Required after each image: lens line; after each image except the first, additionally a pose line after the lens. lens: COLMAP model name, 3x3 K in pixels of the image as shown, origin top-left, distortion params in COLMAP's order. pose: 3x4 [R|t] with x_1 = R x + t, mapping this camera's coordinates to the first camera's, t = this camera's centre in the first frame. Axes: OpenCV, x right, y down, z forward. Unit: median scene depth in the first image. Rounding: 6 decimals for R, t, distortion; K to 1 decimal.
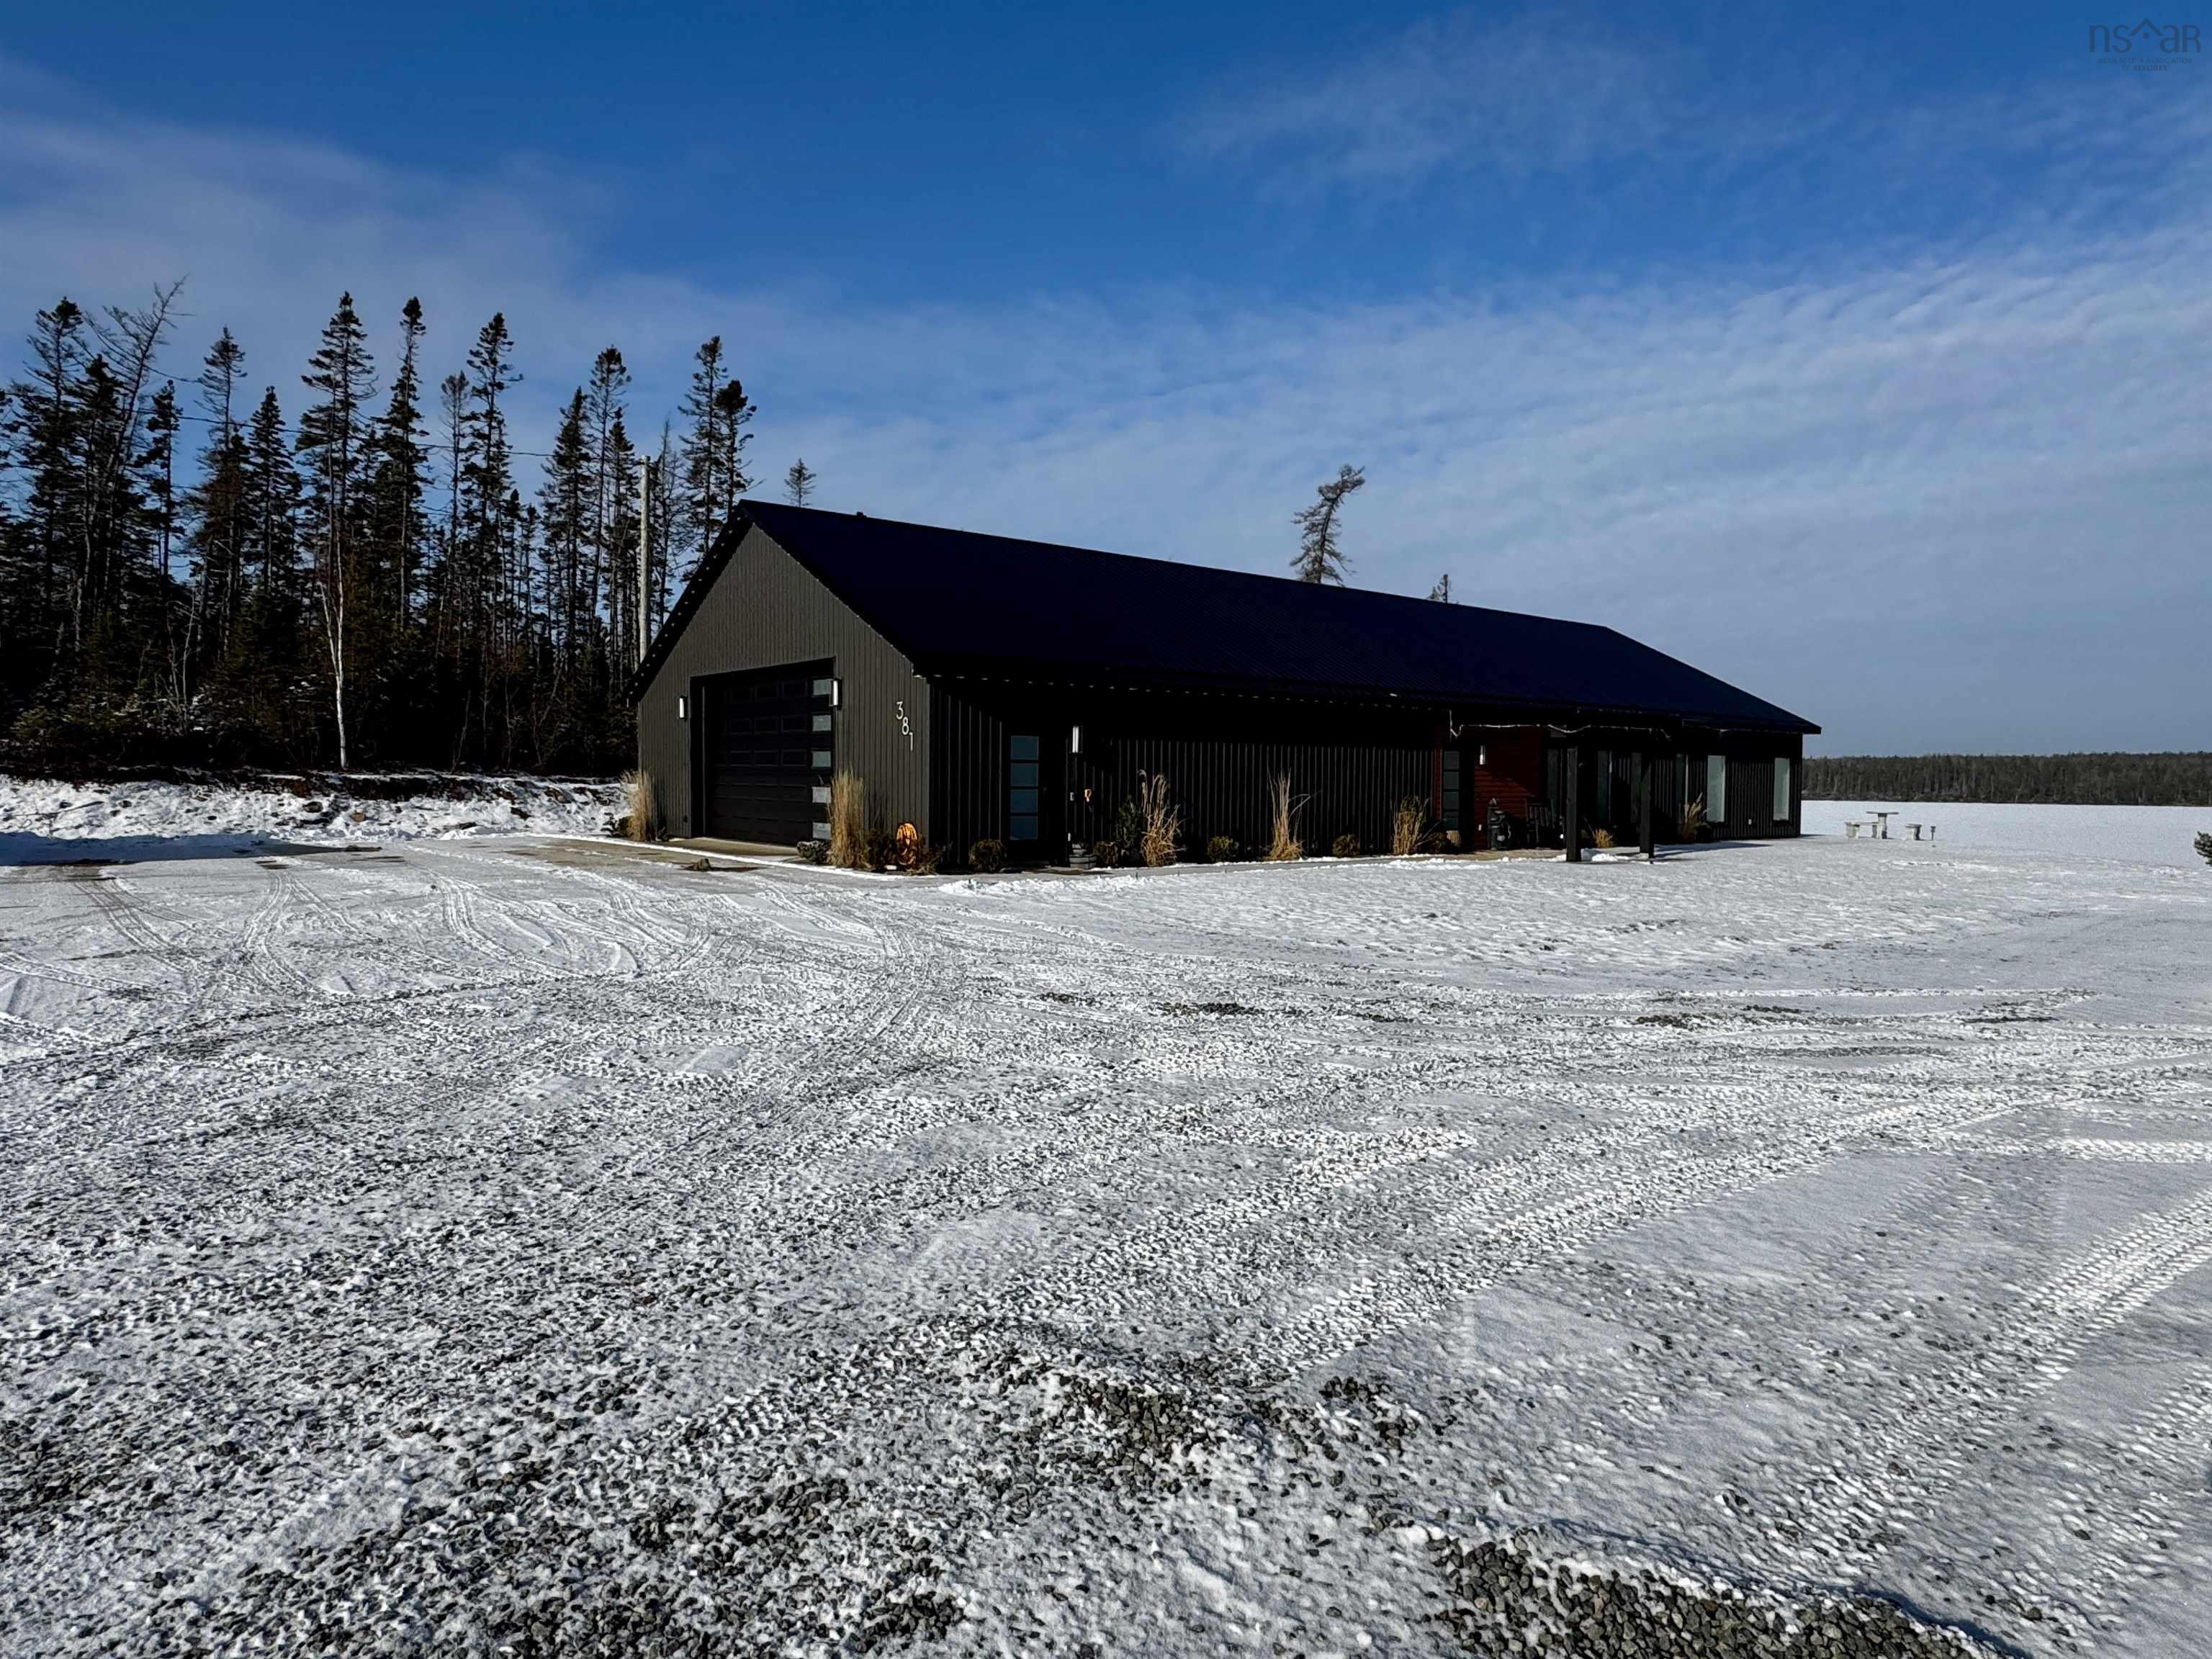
lens RADIAL K [[1358.7, 0, 1115.4], [0, 1358.7, 817.0], [0, 0, 1]] dist [-0.010837, 0.004591]
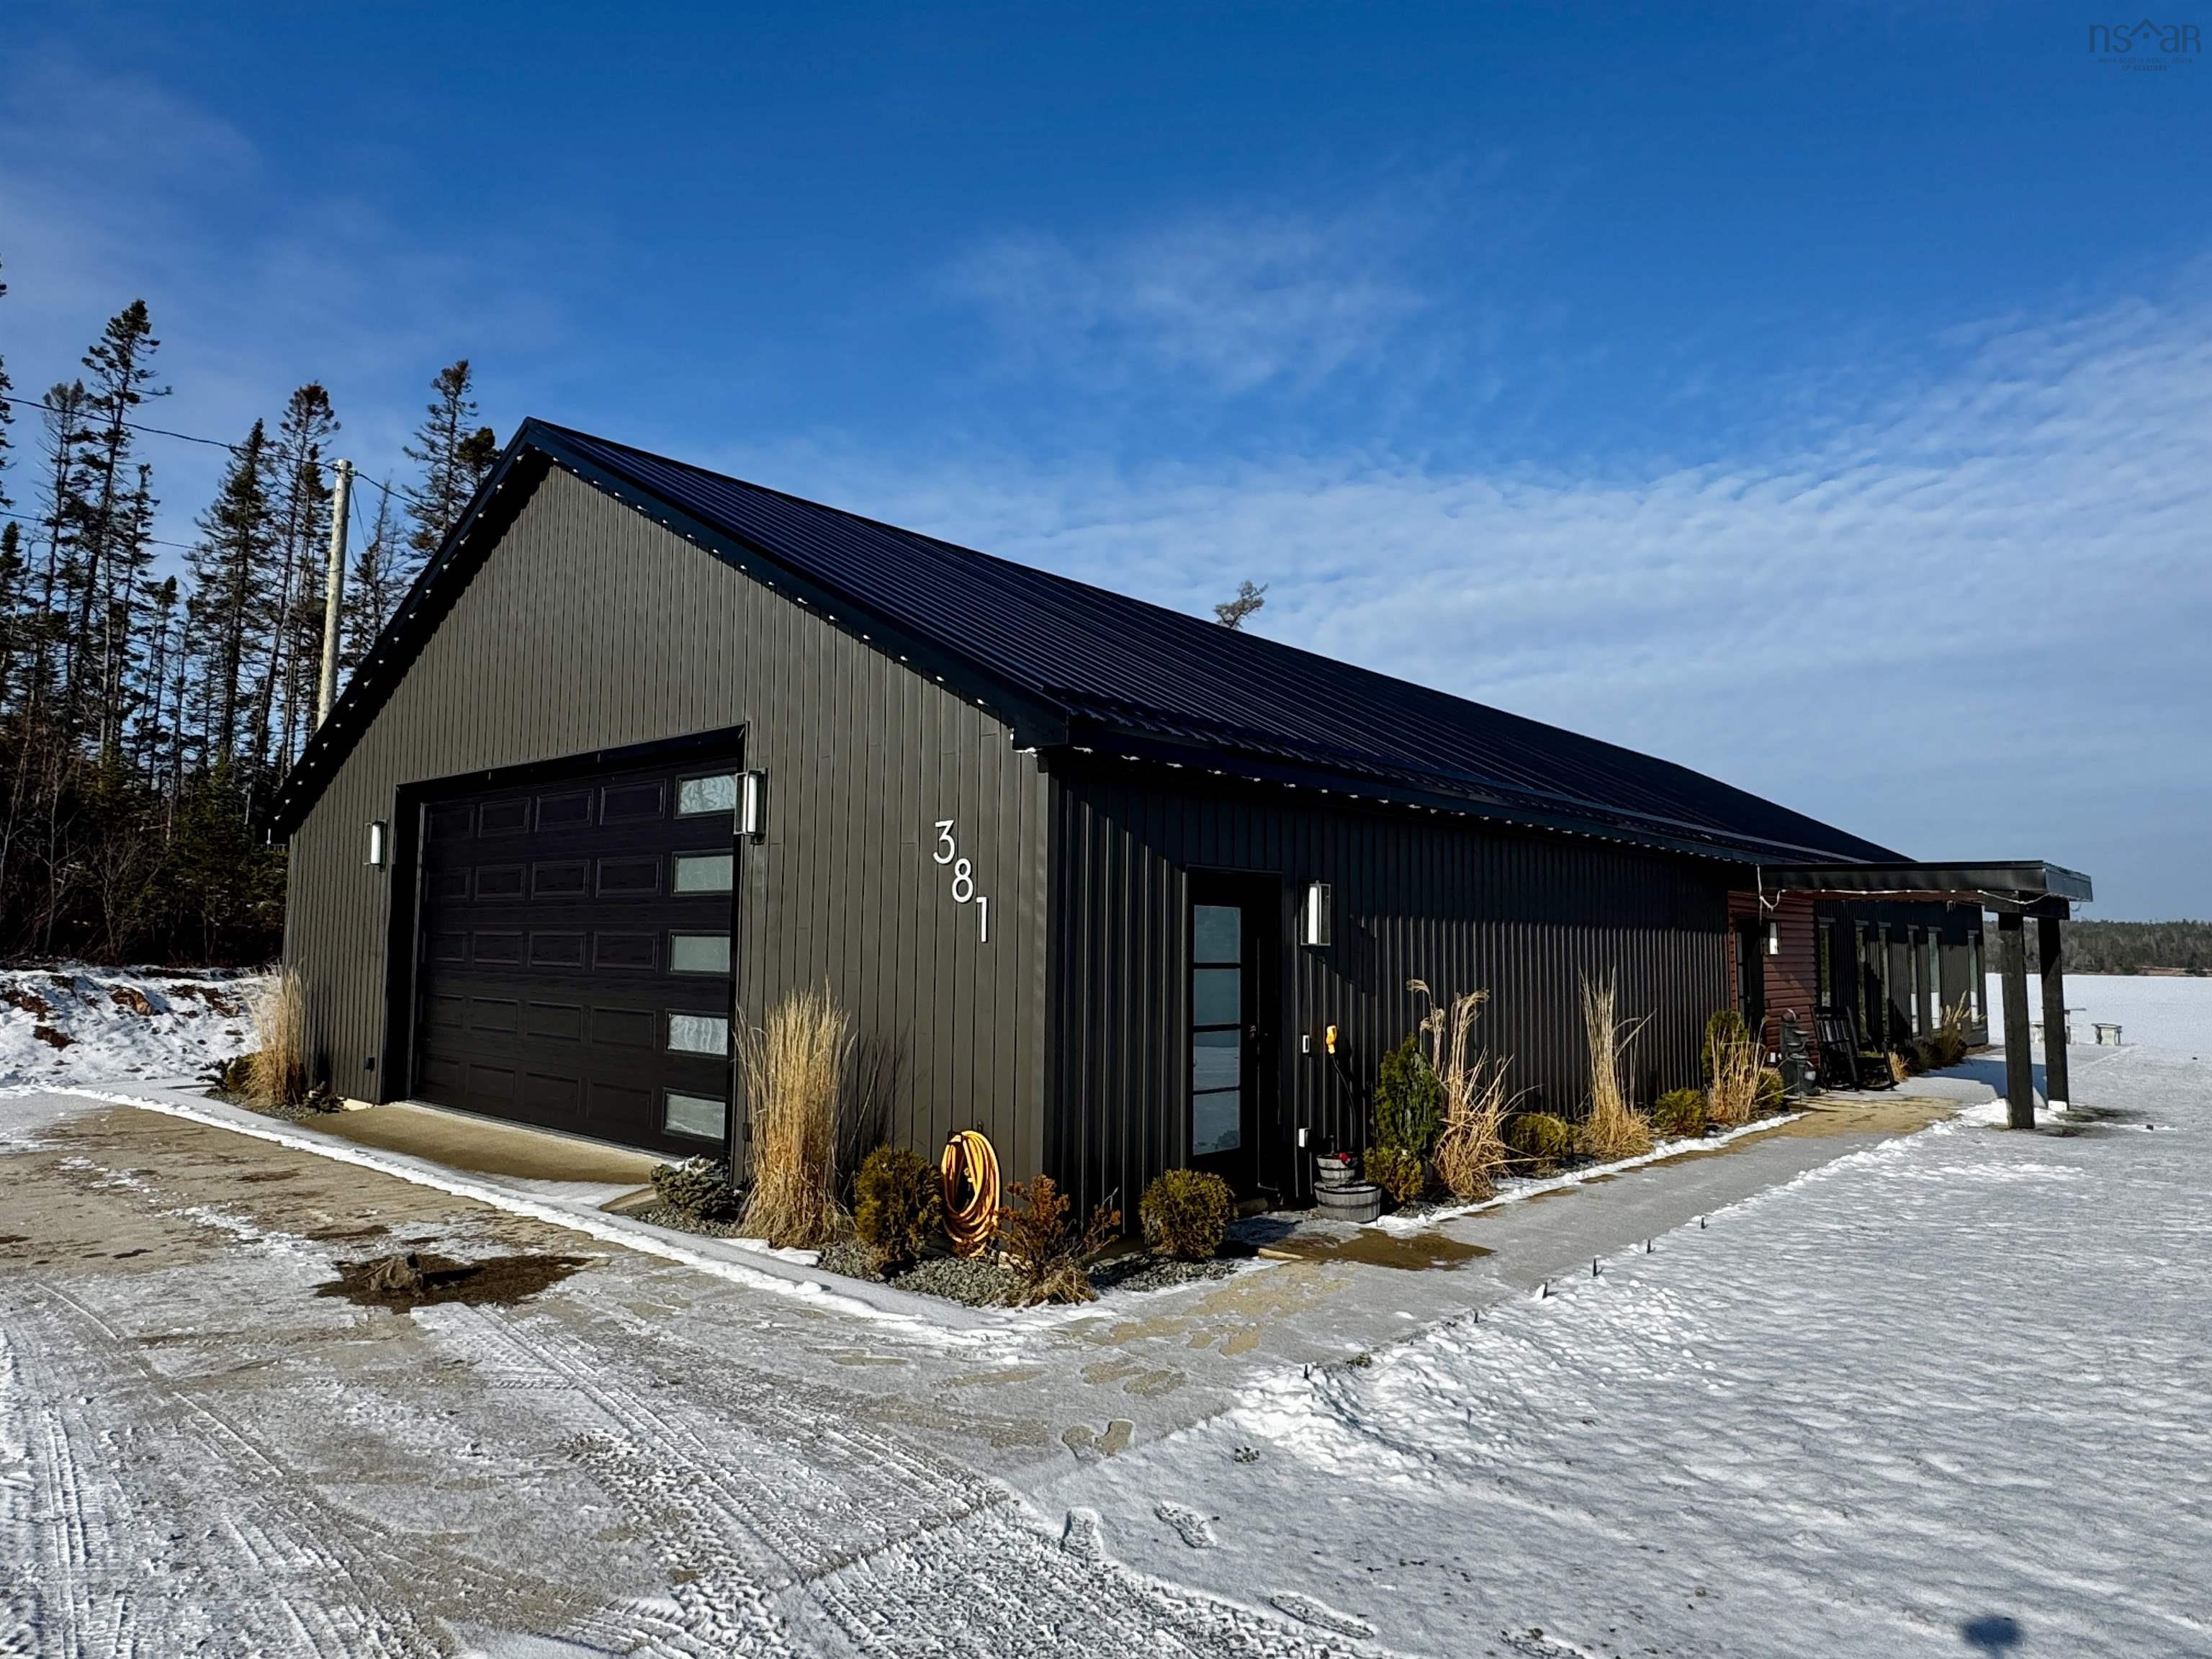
lens RADIAL K [[1358.7, 0, 1104.3], [0, 1358.7, 824.9], [0, 0, 1]] dist [-0.010837, 0.004591]
pose [[0.984640, 0.015739, 0.173885, -0.062275], [0.004288, 0.993449, -0.114200, -0.012721], [-0.174543, 0.113191, 0.978122, 0.203865]]
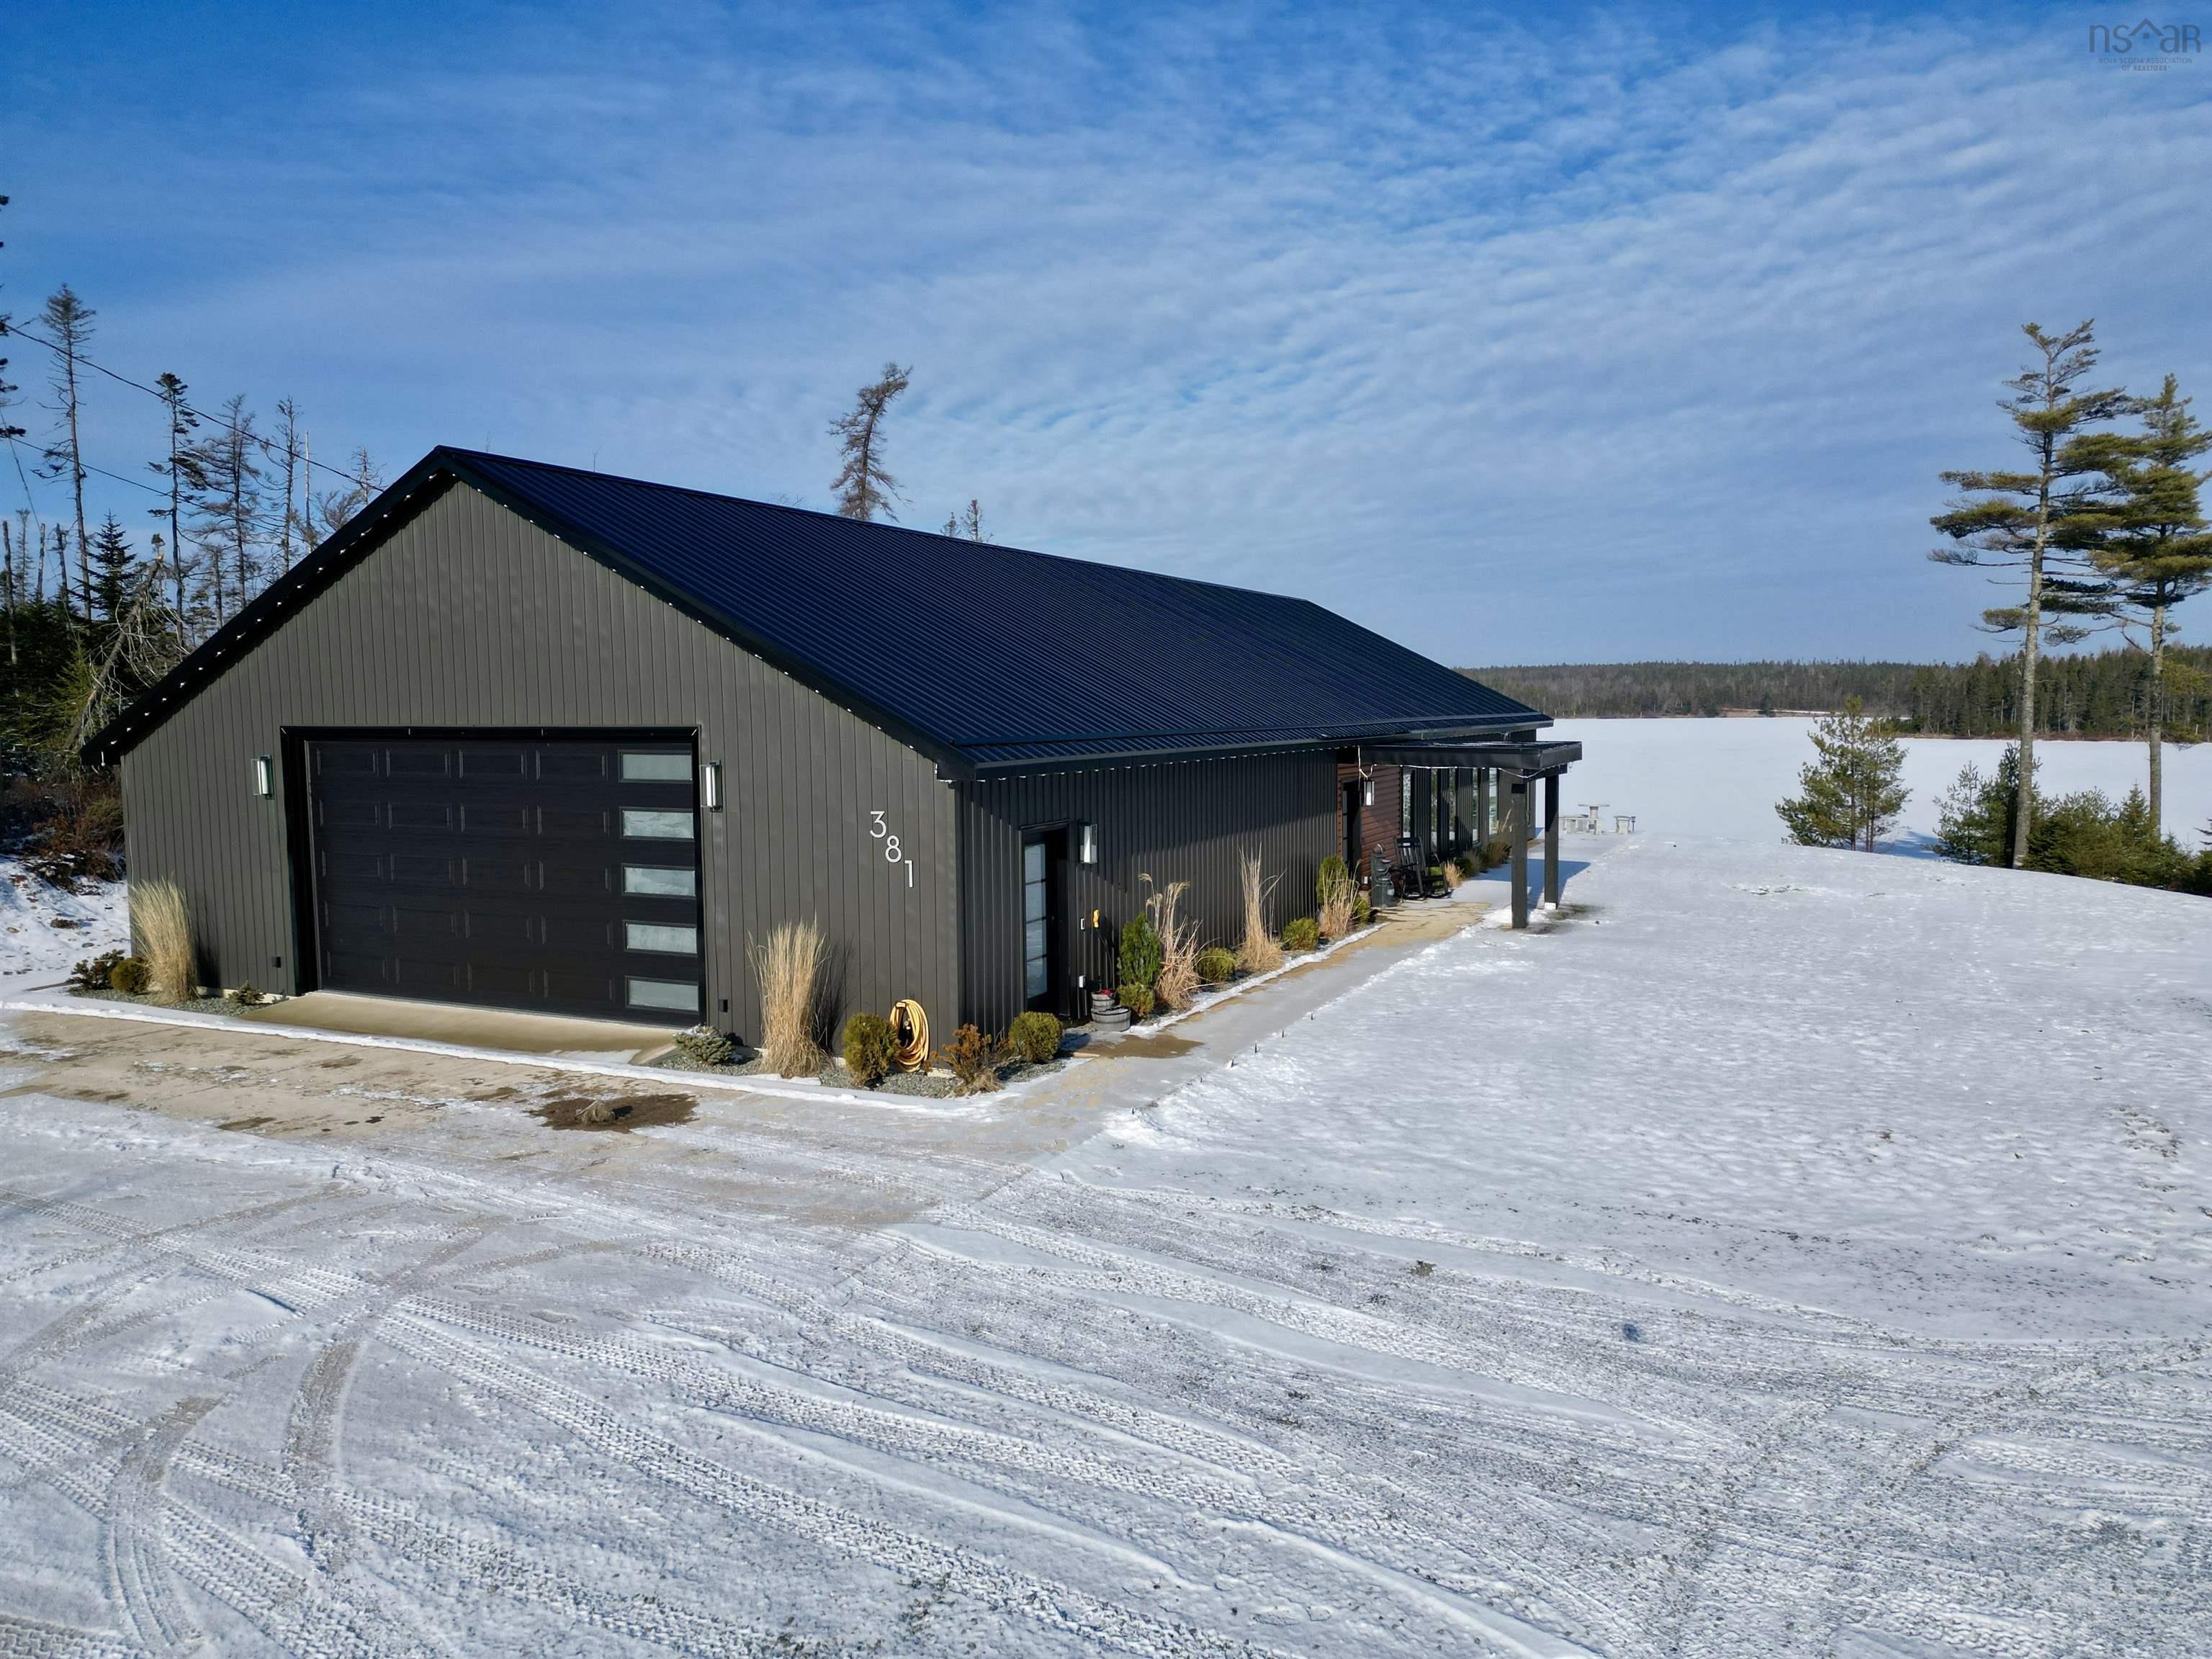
lens RADIAL K [[1565.6, 0, 1125.0], [0, 1565.6, 818.1], [0, 0, 1]] dist [0.055253, -0.034042]
pose [[0.895366, -0.051829, 0.442304, -0.130828], [0.029159, 0.997896, 0.057906, -0.041336], [-0.444375, -0.038950, 0.894994, 0.096256]]
